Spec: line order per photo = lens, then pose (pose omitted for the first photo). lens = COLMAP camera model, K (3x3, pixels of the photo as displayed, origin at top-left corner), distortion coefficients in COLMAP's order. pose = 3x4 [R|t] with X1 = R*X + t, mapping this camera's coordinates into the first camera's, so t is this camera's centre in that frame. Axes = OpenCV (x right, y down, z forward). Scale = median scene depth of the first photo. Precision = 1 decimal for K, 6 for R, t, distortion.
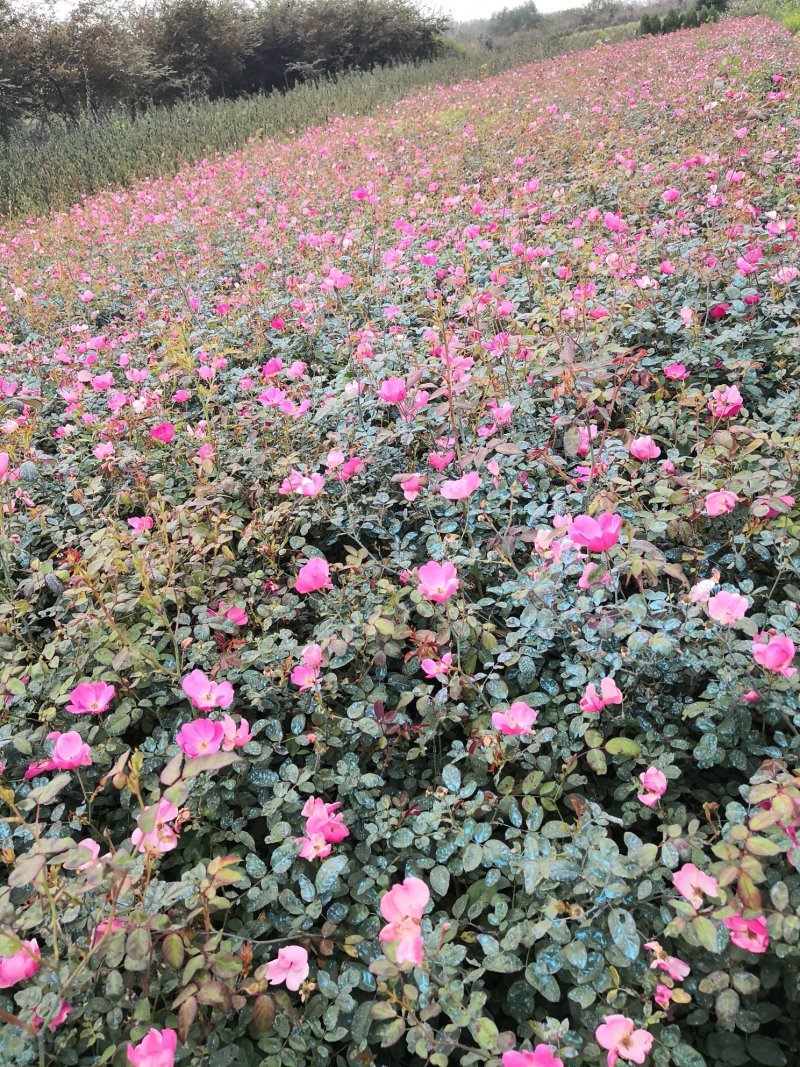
lens RADIAL K [[776.4, 0, 400.0], [0, 776.4, 533.5], [0, 0, 1]] dist [0.084993, -0.253746]
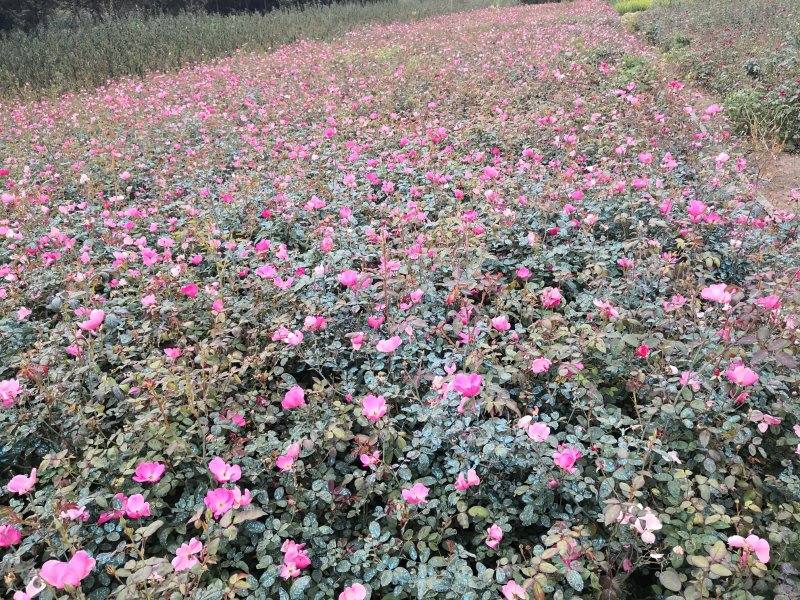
lens RADIAL K [[582.1, 0, 400.0], [0, 582.1, 300.0], [0, 0, 1]] dist [0.084993, -0.253746]
pose [[0.991386, 0.062588, 0.115046, -0.048844], [-0.052982, 0.994993, -0.084741, -0.056381], [-0.119774, 0.077916, 0.989739, -0.230862]]
